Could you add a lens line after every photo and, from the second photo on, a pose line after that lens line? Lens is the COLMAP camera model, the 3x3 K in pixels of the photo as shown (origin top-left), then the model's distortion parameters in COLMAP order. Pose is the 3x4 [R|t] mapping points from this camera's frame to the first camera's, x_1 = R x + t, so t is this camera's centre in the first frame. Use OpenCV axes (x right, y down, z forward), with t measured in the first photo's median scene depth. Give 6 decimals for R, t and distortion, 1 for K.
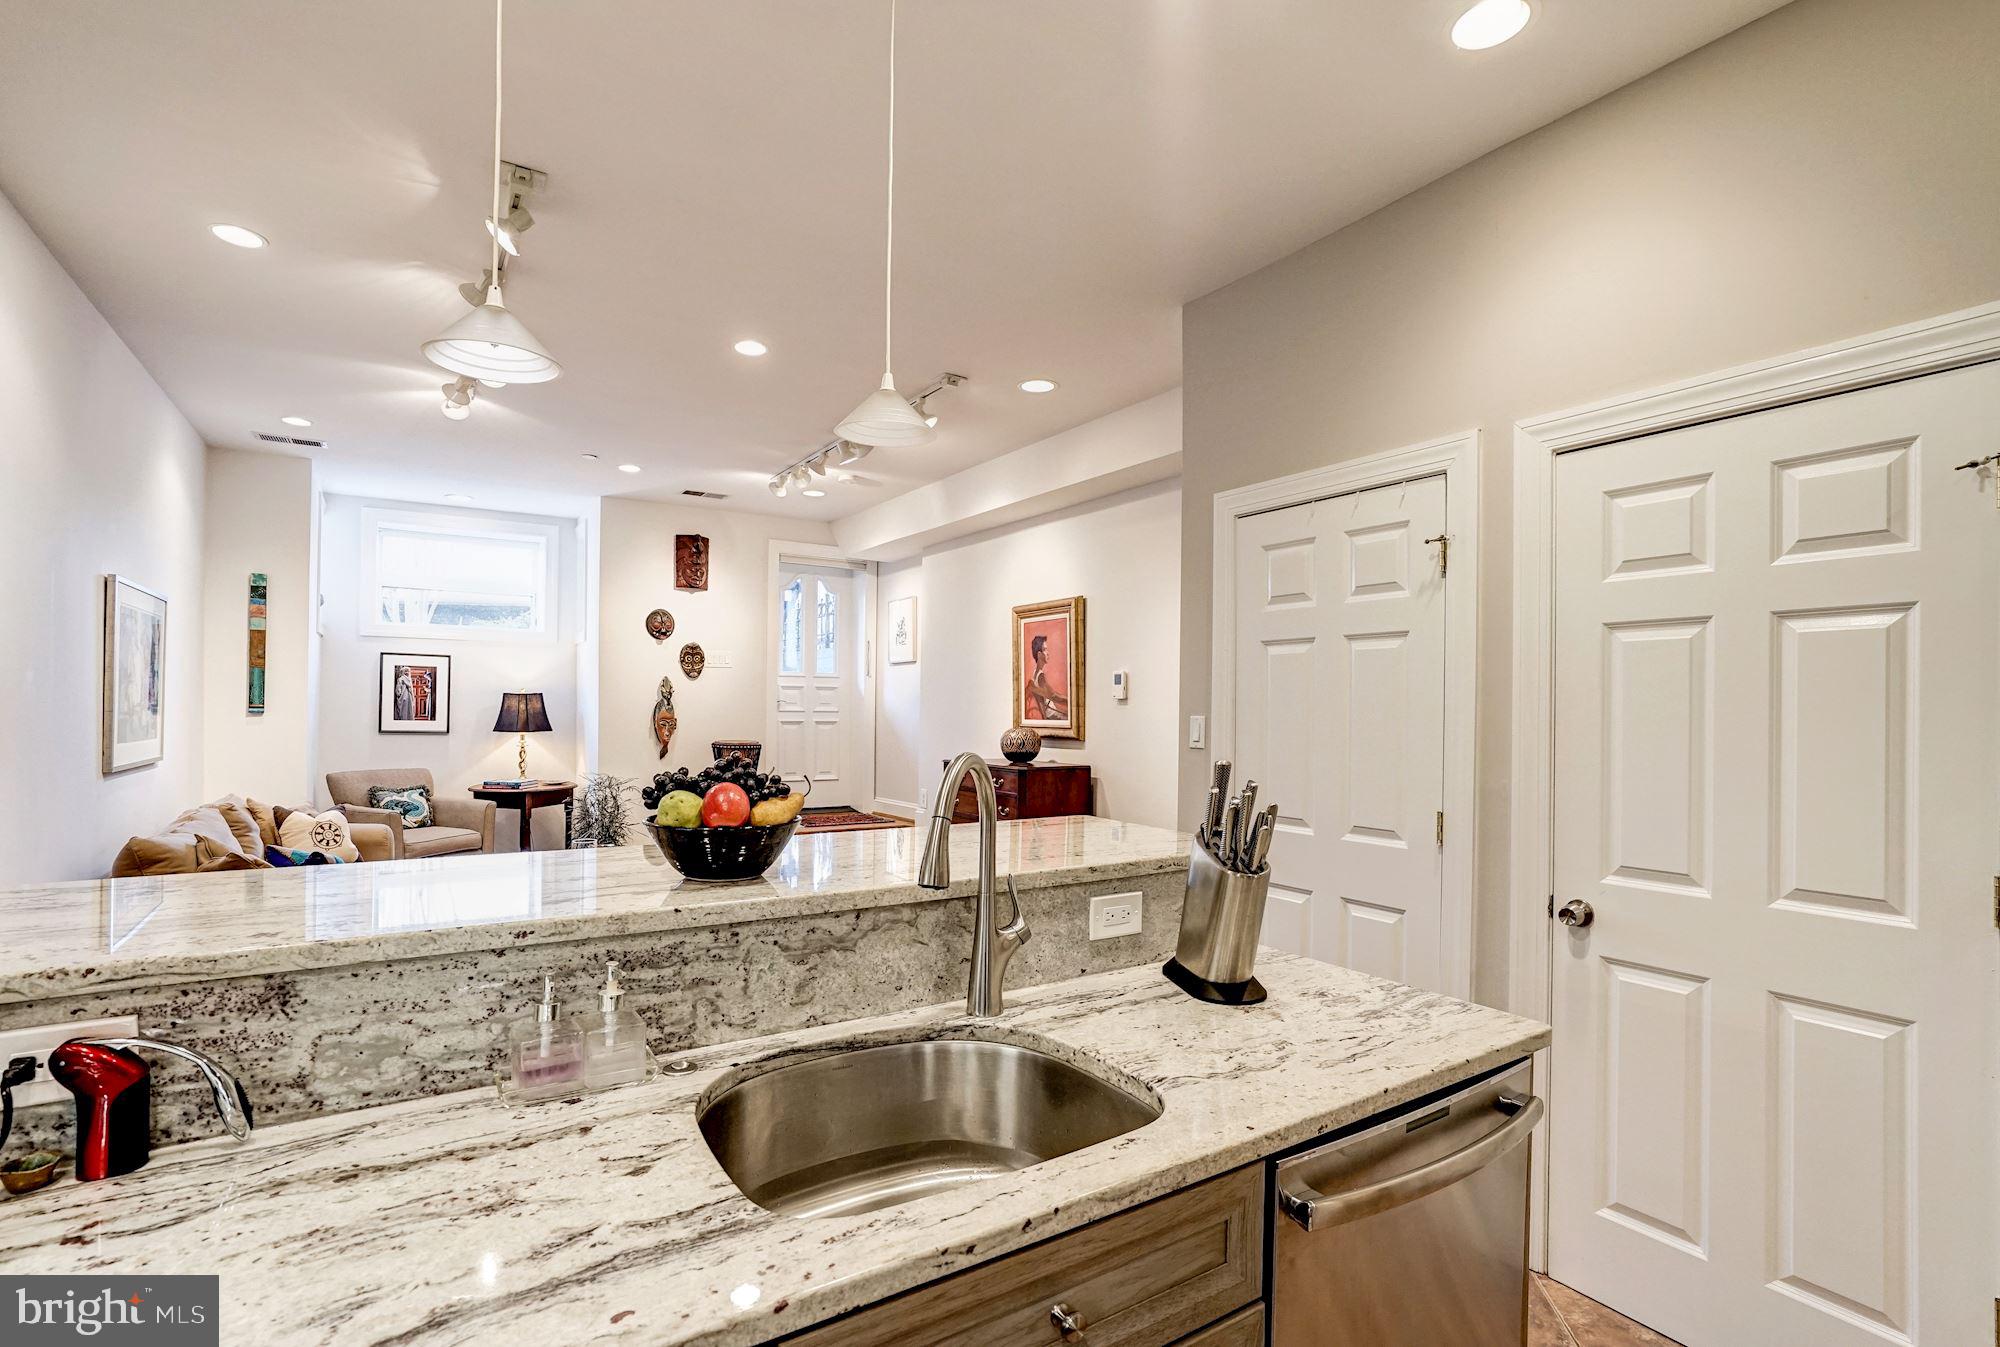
lens RADIAL K [[930.4, 0, 996.1], [0, 930.4, 710.6], [0, 0, 1]] dist [-0.046555, 0.023840]
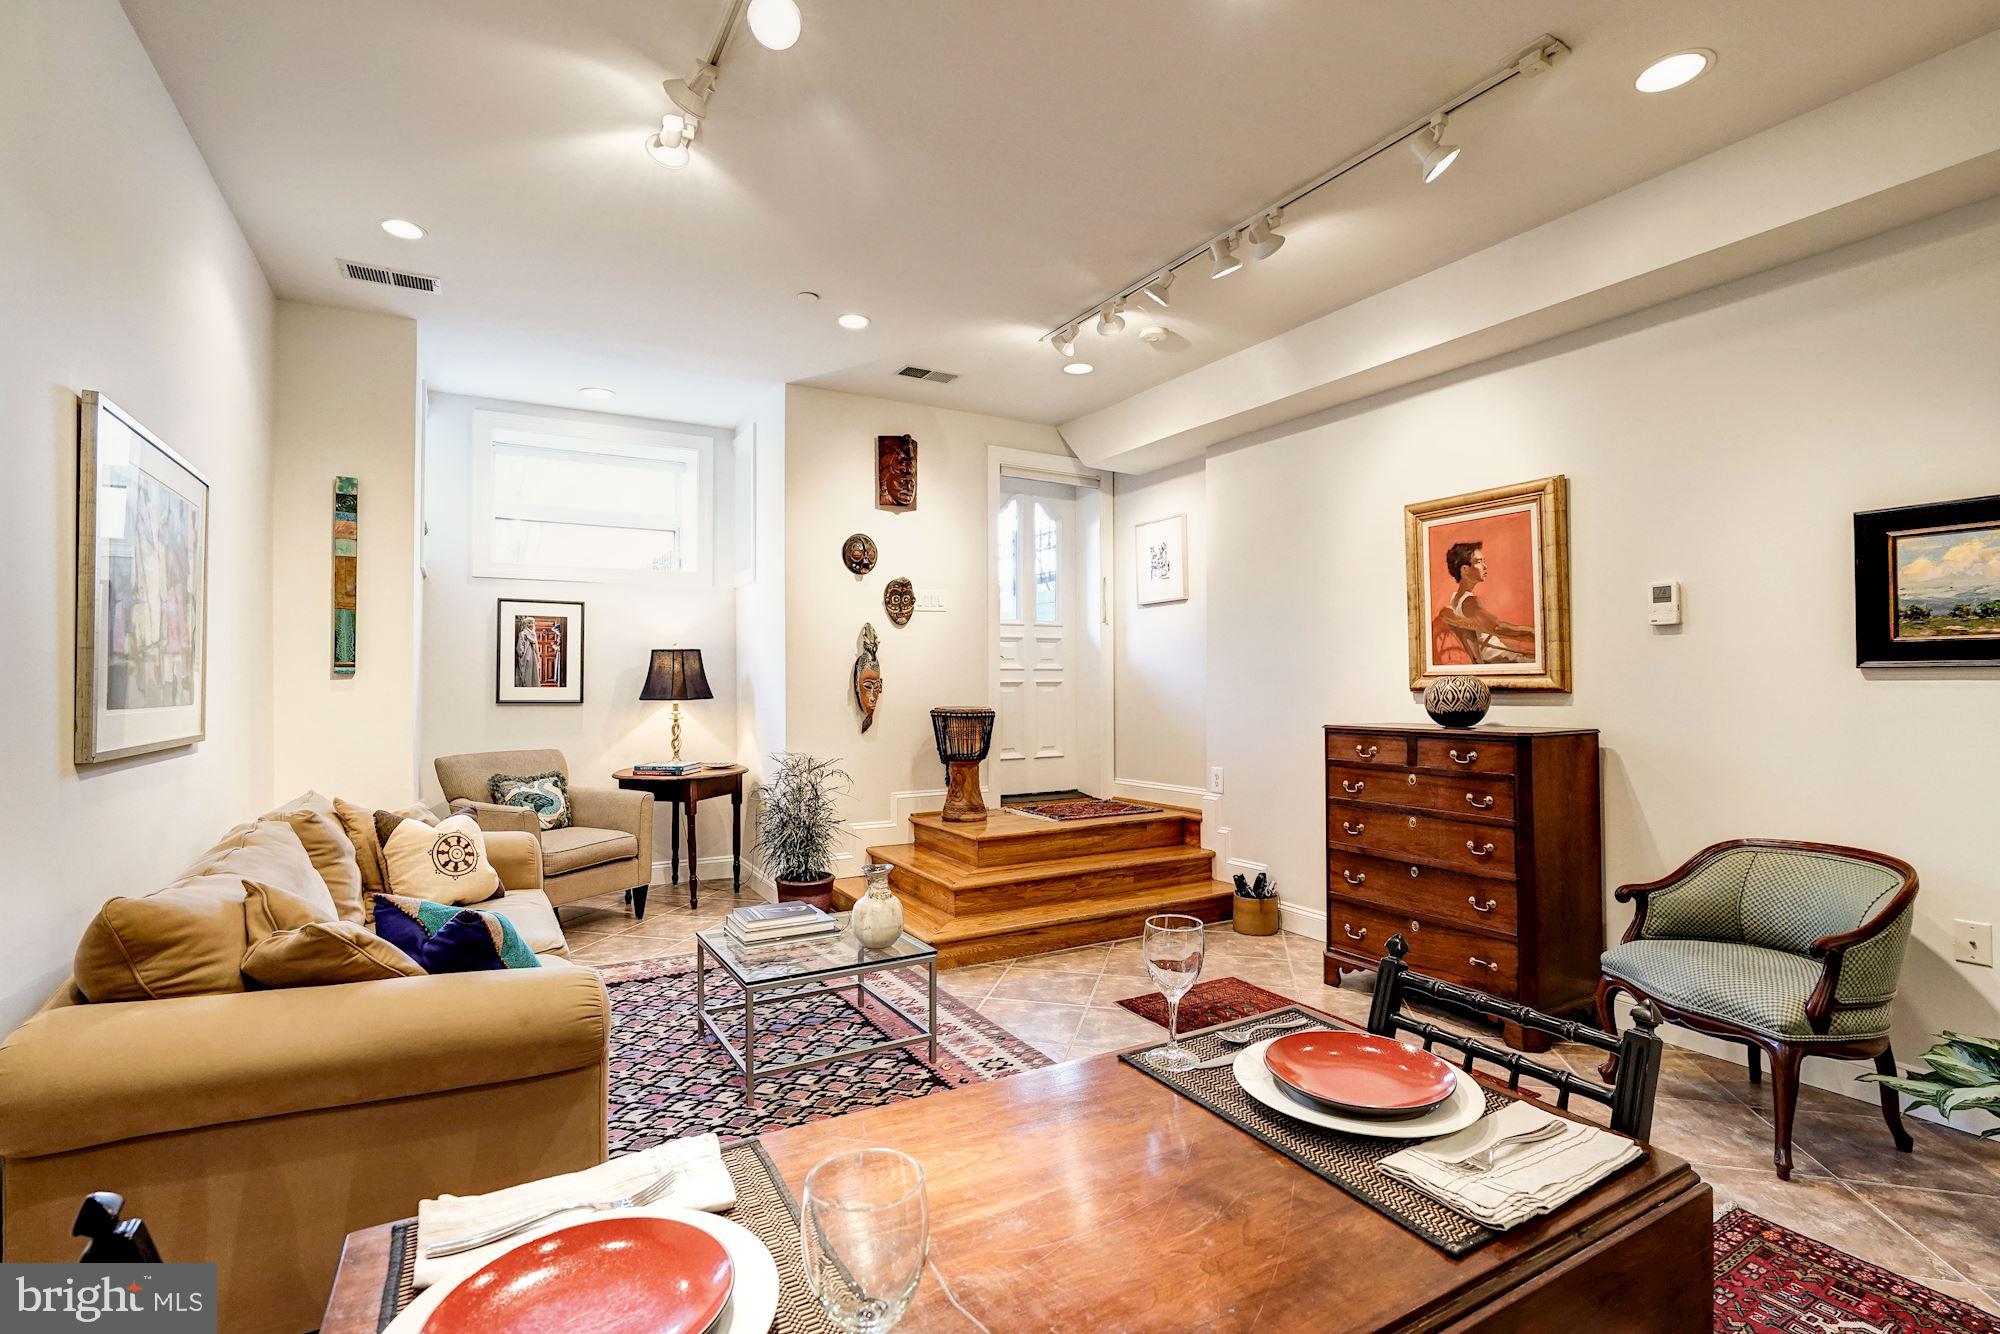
lens RADIAL K [[913.7, 0, 996.7], [0, 913.7, 674.0], [0, 0, 1]] dist [-0.054755, 0.031008]
pose [[0.998881, -0.016717, -0.044250, -0.249412], [0.016111, 0.999772, -0.014027, 0.018944], [0.044475, 0.013298, 0.998922, 0.297724]]
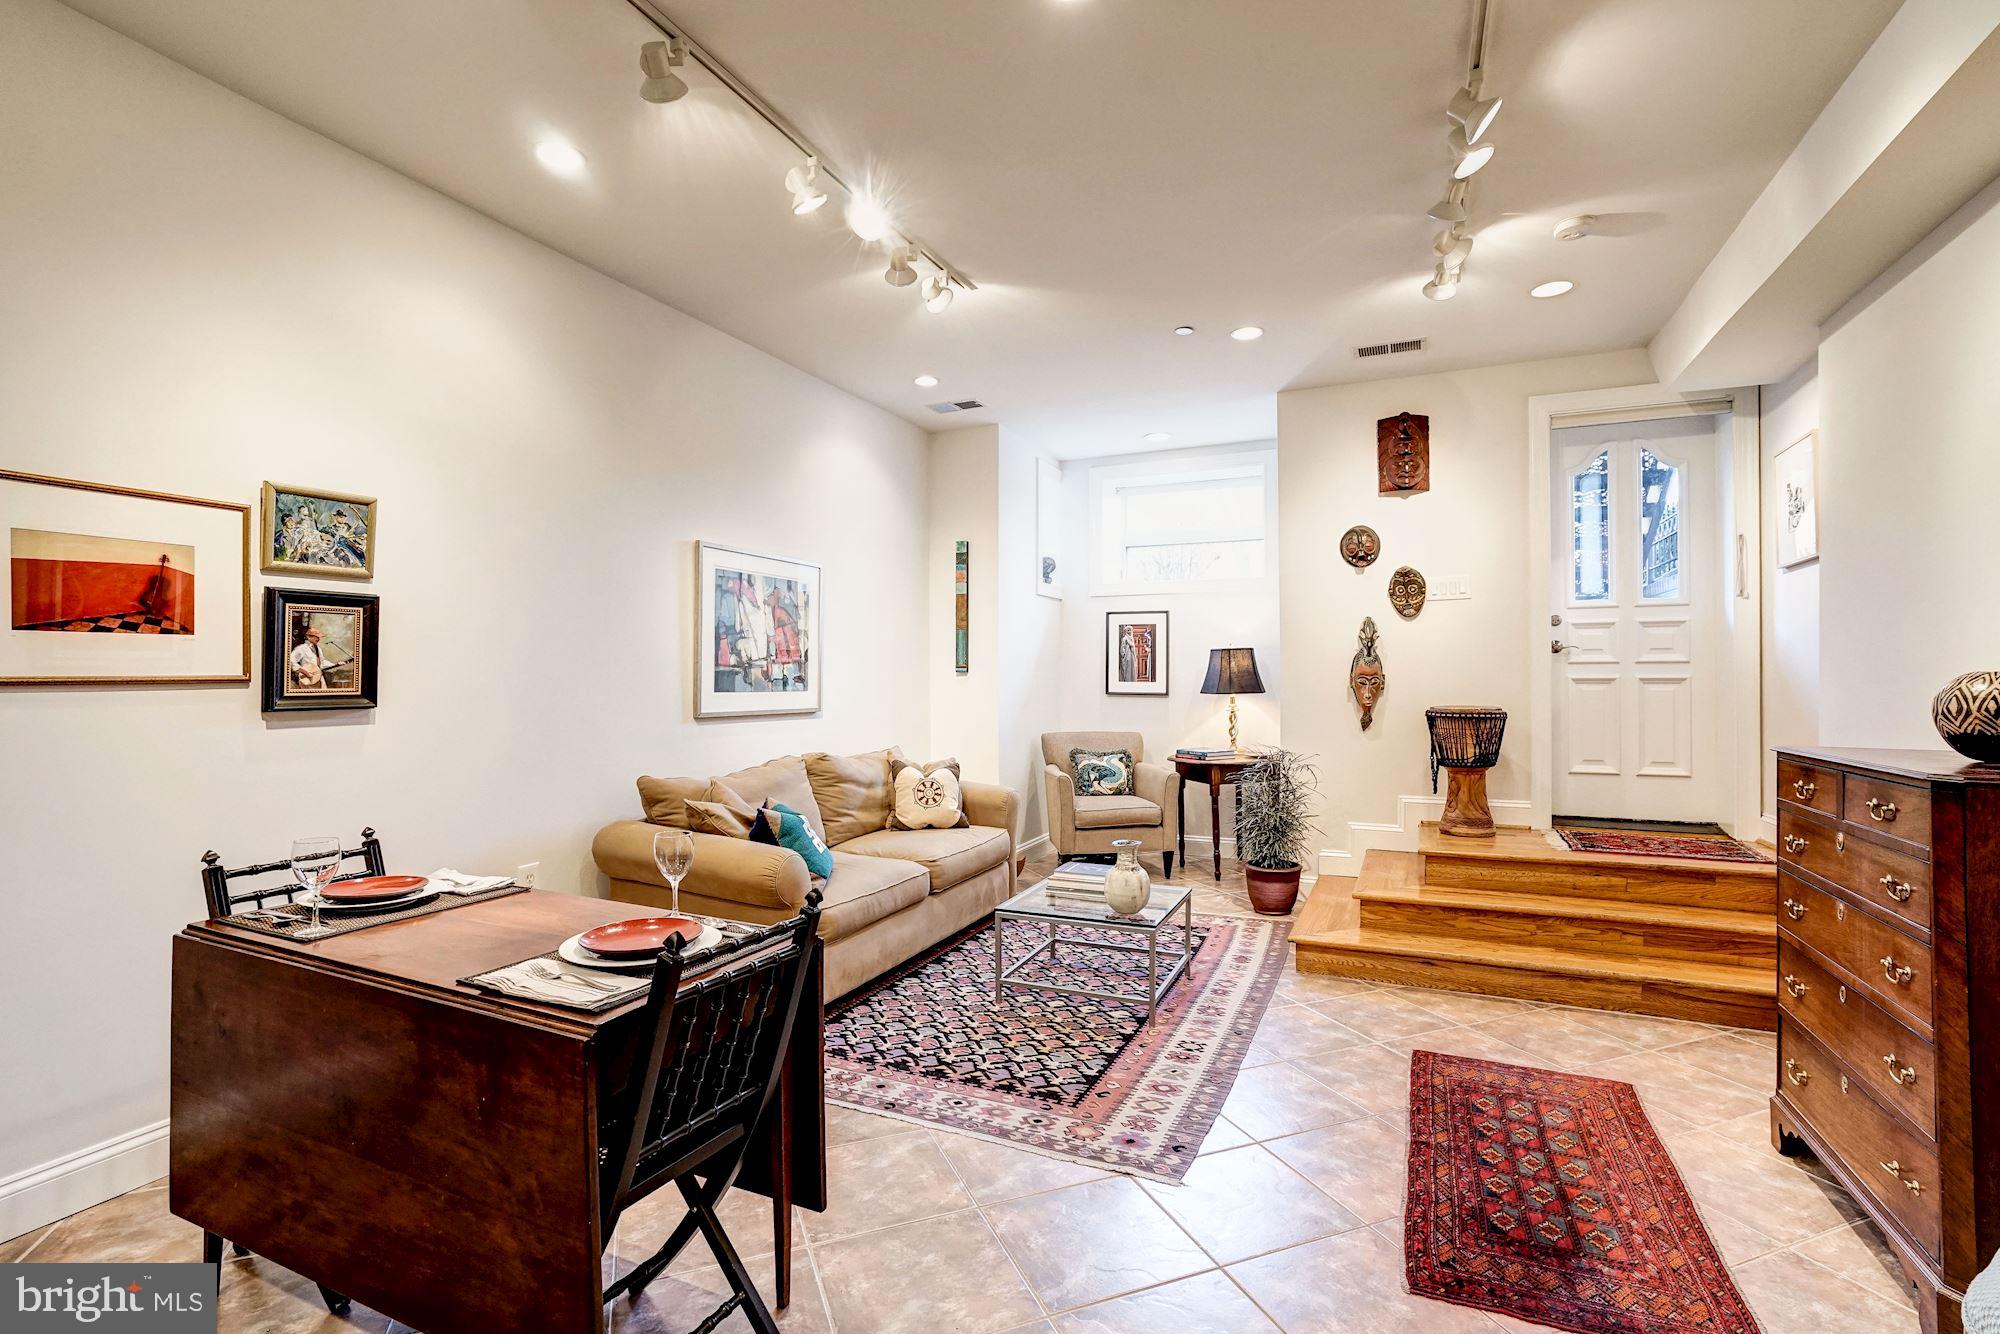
lens RADIAL K [[913.7, 0, 996.7], [0, 913.7, 674.0], [0, 0, 1]] dist [-0.054755, 0.031008]
pose [[0.534731, -0.018689, -0.844816, 0.098508], [0.005343, 0.999810, -0.018736, 0.022320], [0.845006, 0.005505, 0.534729, 0.422556]]
